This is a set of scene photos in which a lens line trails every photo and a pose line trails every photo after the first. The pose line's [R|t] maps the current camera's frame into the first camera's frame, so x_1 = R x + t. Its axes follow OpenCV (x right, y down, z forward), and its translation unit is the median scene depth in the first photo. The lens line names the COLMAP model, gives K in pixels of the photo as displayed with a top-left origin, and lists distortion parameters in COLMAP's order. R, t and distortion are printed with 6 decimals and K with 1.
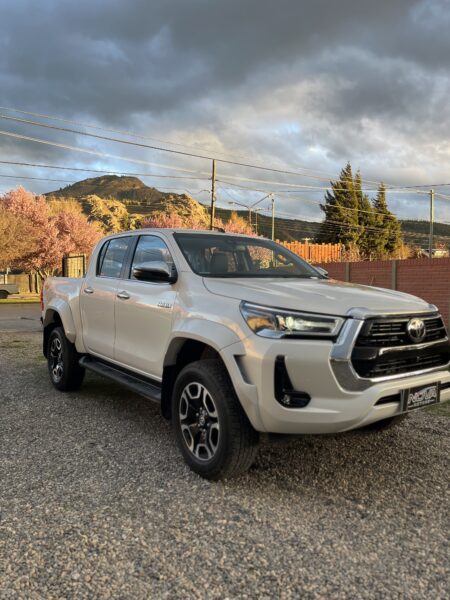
lens RADIAL K [[458.5, 0, 225.4], [0, 458.5, 316.7], [0, 0, 1]] dist [0.000768, -0.000511]
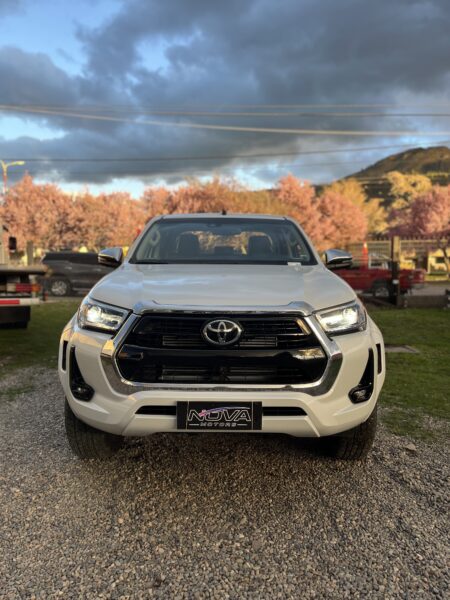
lens RADIAL K [[454.2, 0, 225.0], [0, 454.2, 329.9], [0, 0, 1]] dist [0.007784, 0.001906]
pose [[0.801683, 0.079311, -0.592465, 0.093712], [-0.037648, 0.995890, 0.082374, -0.004079], [0.596563, -0.043733, 0.801374, 0.040976]]
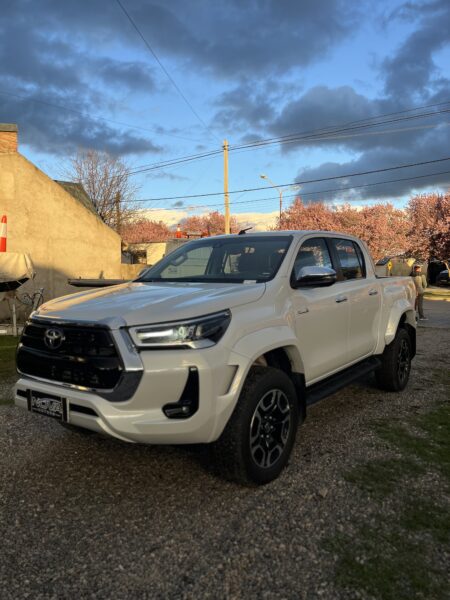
lens RADIAL K [[446.6, 0, 225.0], [0, 446.6, 300.0], [0, 0, 1]] dist [0.009166, 0.001771]
pose [[0.300864, 0.038144, -0.952904, 0.154479], [-0.053616, 0.998296, 0.023032, -0.010312], [0.952159, 0.044161, 0.302397, 0.112424]]
